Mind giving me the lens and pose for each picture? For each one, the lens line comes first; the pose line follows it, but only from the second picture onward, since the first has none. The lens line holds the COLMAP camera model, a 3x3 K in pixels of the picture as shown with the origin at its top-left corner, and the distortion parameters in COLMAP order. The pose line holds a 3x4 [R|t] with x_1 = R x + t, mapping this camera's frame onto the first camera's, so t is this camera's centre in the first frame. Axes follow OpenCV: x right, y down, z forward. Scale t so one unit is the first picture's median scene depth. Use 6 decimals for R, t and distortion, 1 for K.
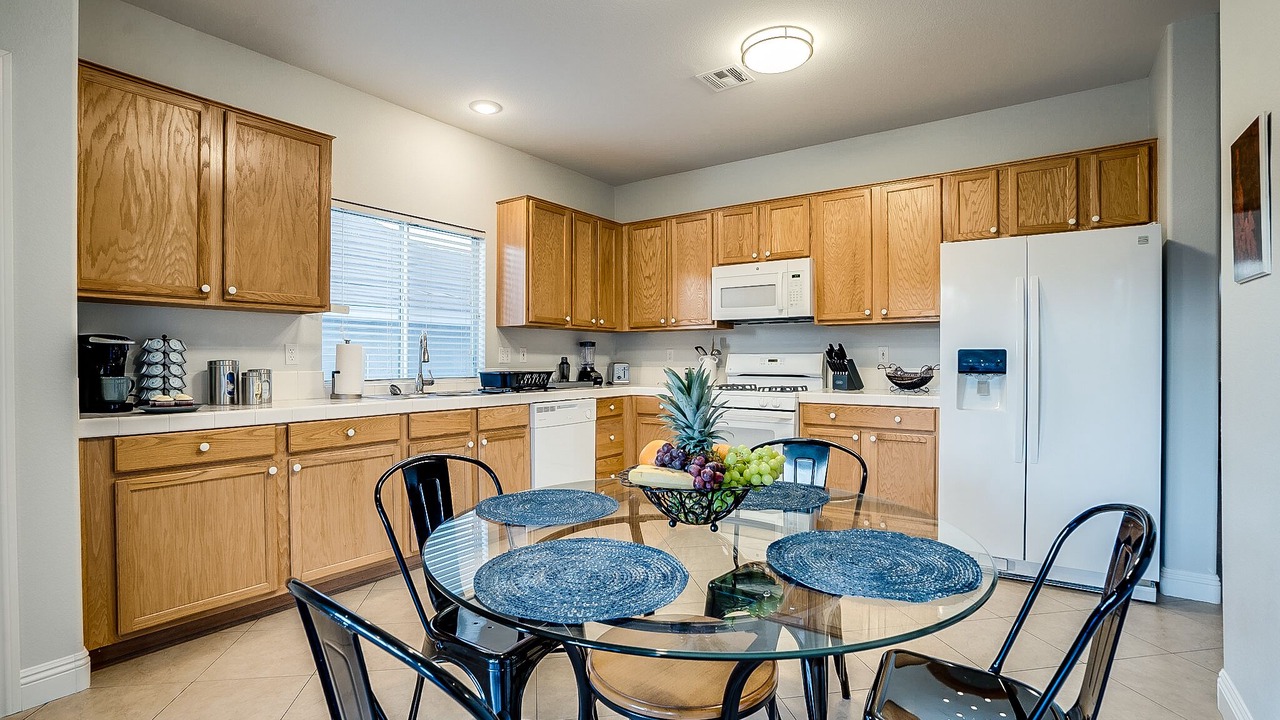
lens RADIAL K [[602.6, 0, 618.6], [0, 602.6, 364.2], [0, 0, 1]] dist [-0.050415, 0.019280]
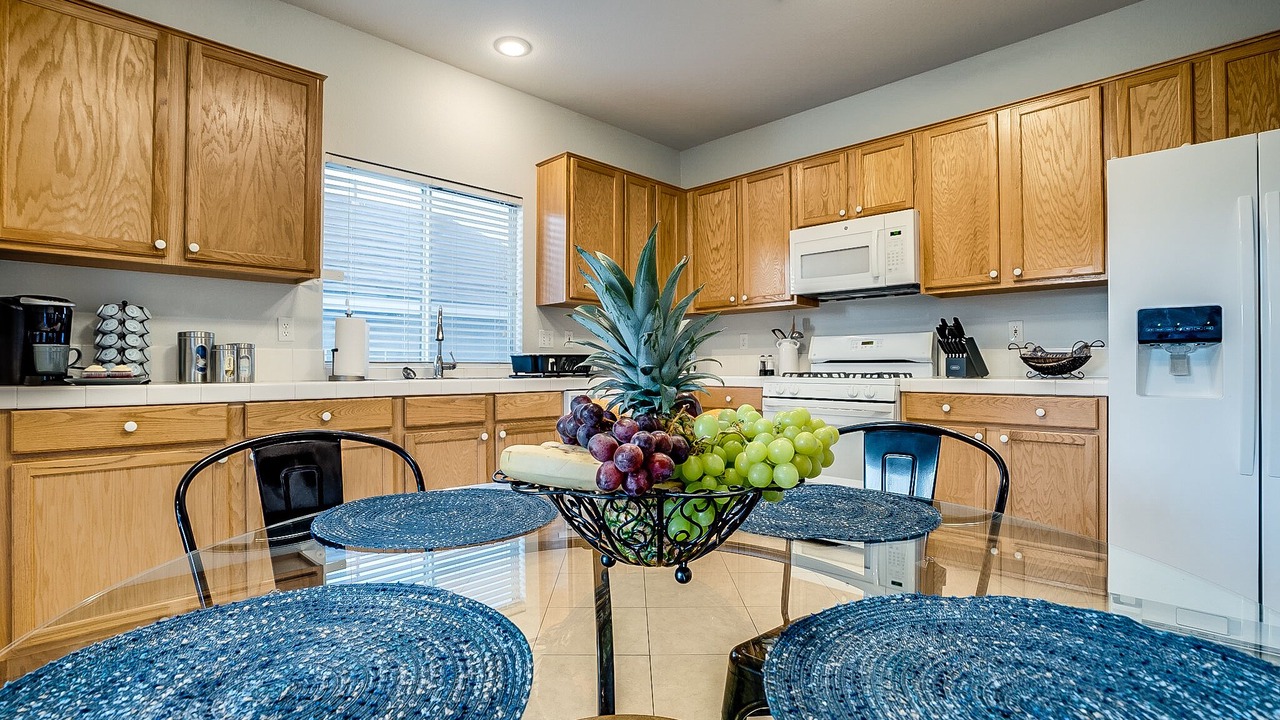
lens RADIAL K [[602.6, 0, 618.6], [0, 602.6, 364.2], [0, 0, 1]] dist [-0.050415, 0.019280]
pose [[0.987077, -0.001728, -0.160236, 0.079178], [-0.000189, 0.999929, -0.011951, 0.046647], [0.160245, 0.011827, 0.987006, 0.219514]]
